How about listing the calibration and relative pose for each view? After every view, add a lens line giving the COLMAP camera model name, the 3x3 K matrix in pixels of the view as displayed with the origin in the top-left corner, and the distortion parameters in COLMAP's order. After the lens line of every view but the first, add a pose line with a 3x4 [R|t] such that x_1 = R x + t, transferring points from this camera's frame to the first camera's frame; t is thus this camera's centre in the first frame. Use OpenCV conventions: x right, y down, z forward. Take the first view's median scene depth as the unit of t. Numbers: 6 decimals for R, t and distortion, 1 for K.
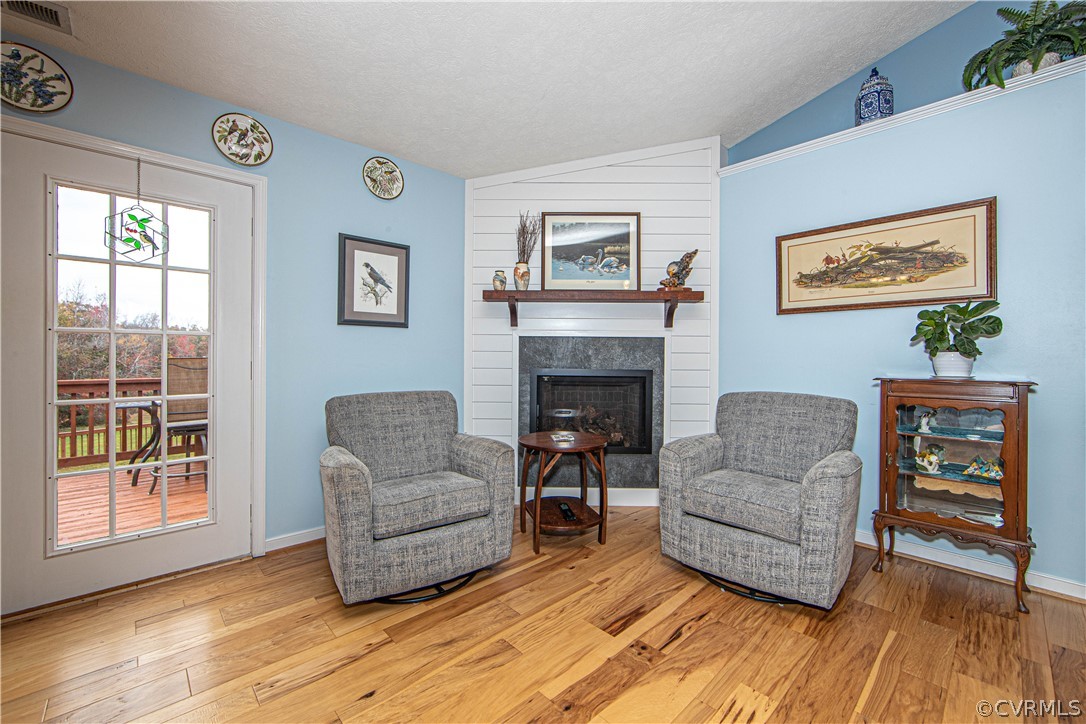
lens RADIAL K [[447.0, 0, 540.8], [0, 447.0, 354.3], [0, 0, 1]] dist [-0.002233, -0.000004]
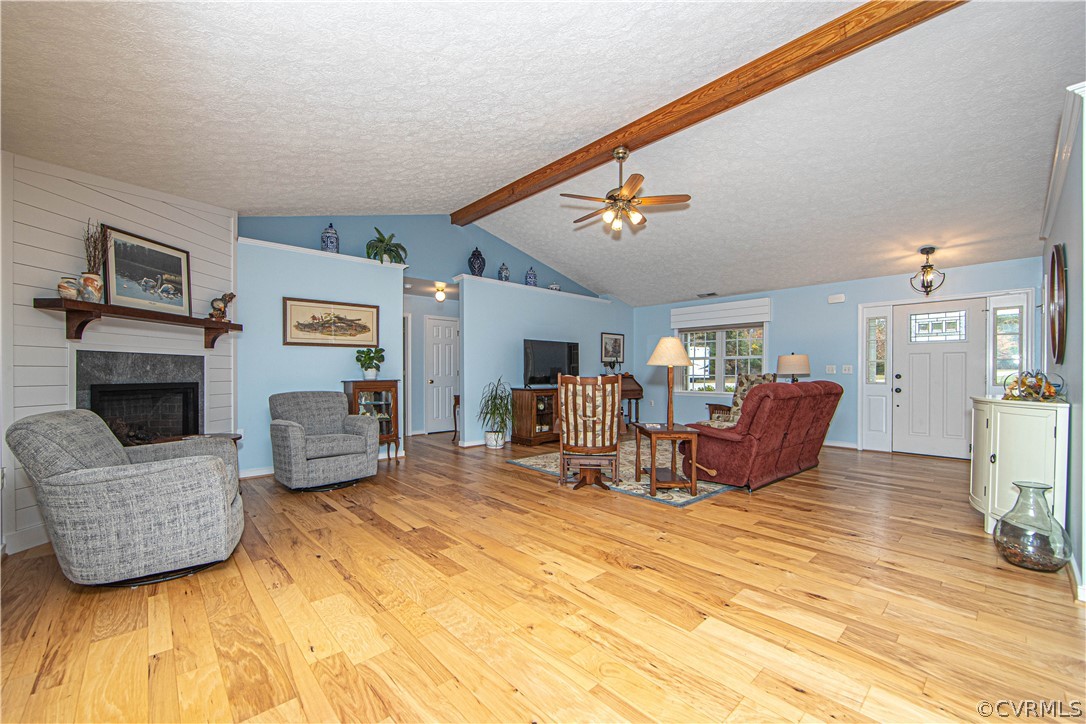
lens RADIAL K [[438.0, 0, 554.7], [0, 438.0, 370.4], [0, 0, 1]] dist [-0.005115, -0.000198]
pose [[-0.001858, -0.002272, 0.999996, -1.064268], [0.001048, 0.999997, 0.002274, 0.000582], [-0.999998, 0.001052, -0.001855, 0.018847]]
